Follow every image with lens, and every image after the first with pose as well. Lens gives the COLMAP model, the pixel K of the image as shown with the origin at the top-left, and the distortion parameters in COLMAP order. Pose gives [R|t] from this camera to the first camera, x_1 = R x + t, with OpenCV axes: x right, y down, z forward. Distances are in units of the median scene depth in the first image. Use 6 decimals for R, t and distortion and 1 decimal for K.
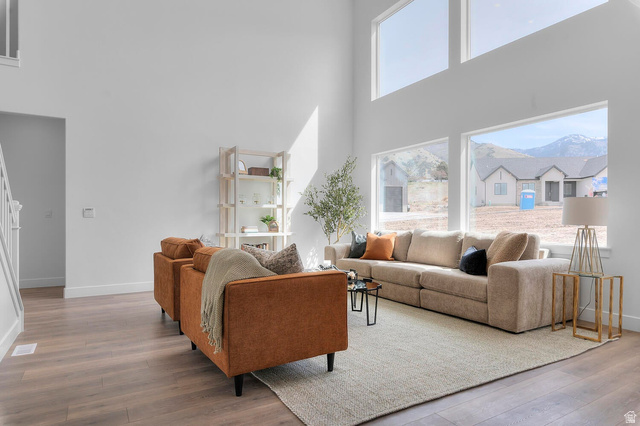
lens RADIAL K [[388.4, 0, 320.0], [0, 388.4, 213.0], [0, 0, 1]] dist [-0.001430, 0.000059]
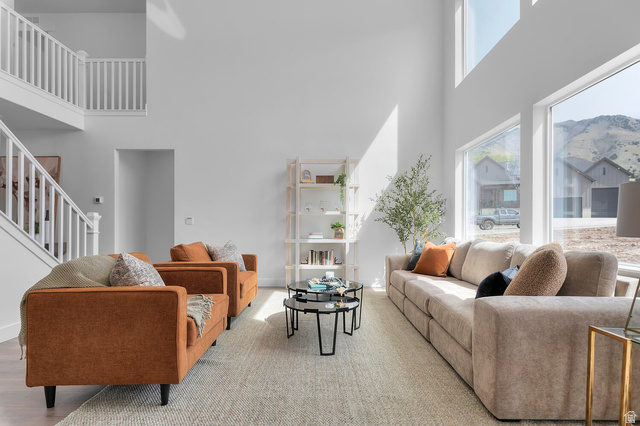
lens RADIAL K [[338.6, 0, 319.7], [0, 338.6, 221.4], [0, 0, 1]] dist [-0.000598, -0.000648]
pose [[0.853043, -0.006738, -0.521796, 0.310609], [0.008251, 0.999966, 0.000575, 0.003275], [0.521775, -0.004796, 0.853070, 0.239424]]
